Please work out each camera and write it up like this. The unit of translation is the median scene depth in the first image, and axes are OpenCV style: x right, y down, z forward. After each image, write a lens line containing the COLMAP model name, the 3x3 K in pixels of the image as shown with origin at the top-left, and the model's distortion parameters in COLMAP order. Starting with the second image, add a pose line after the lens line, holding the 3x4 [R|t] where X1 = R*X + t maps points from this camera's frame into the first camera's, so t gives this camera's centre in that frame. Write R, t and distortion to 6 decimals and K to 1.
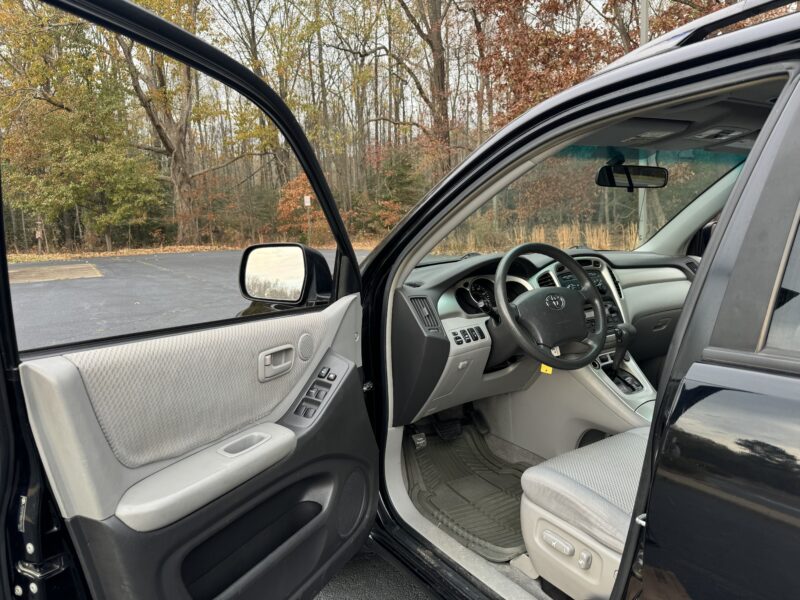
lens RADIAL K [[567.2, 0, 399.1], [0, 567.2, 303.5], [0, 0, 1]] dist [0.040692, -0.068176]
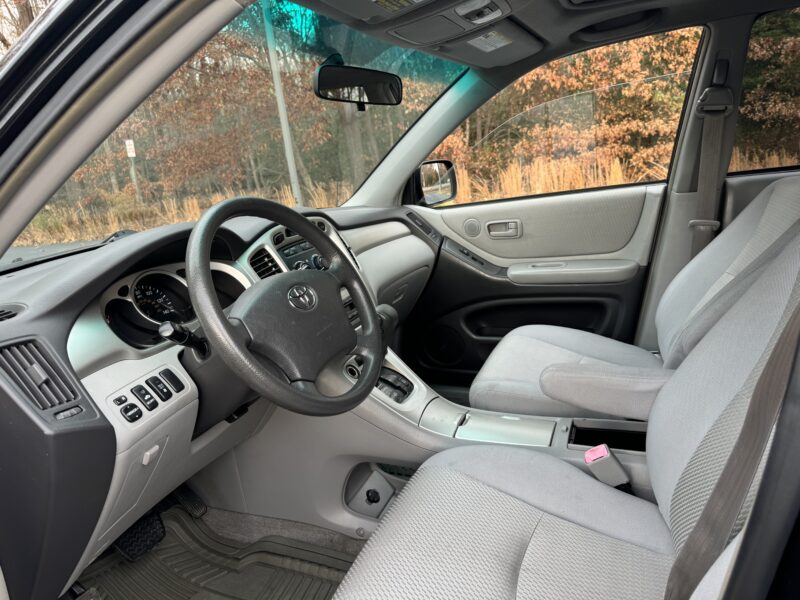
lens RADIAL K [[567.2, 0, 399.1], [0, 567.2, 303.5], [0, 0, 1]] dist [0.040692, -0.068176]
pose [[0.827439, -0.184105, 0.530519, 0.041211], [0.156486, 0.982903, 0.097026, -0.028951], [-0.539311, 0.002736, 0.842102, 0.368027]]
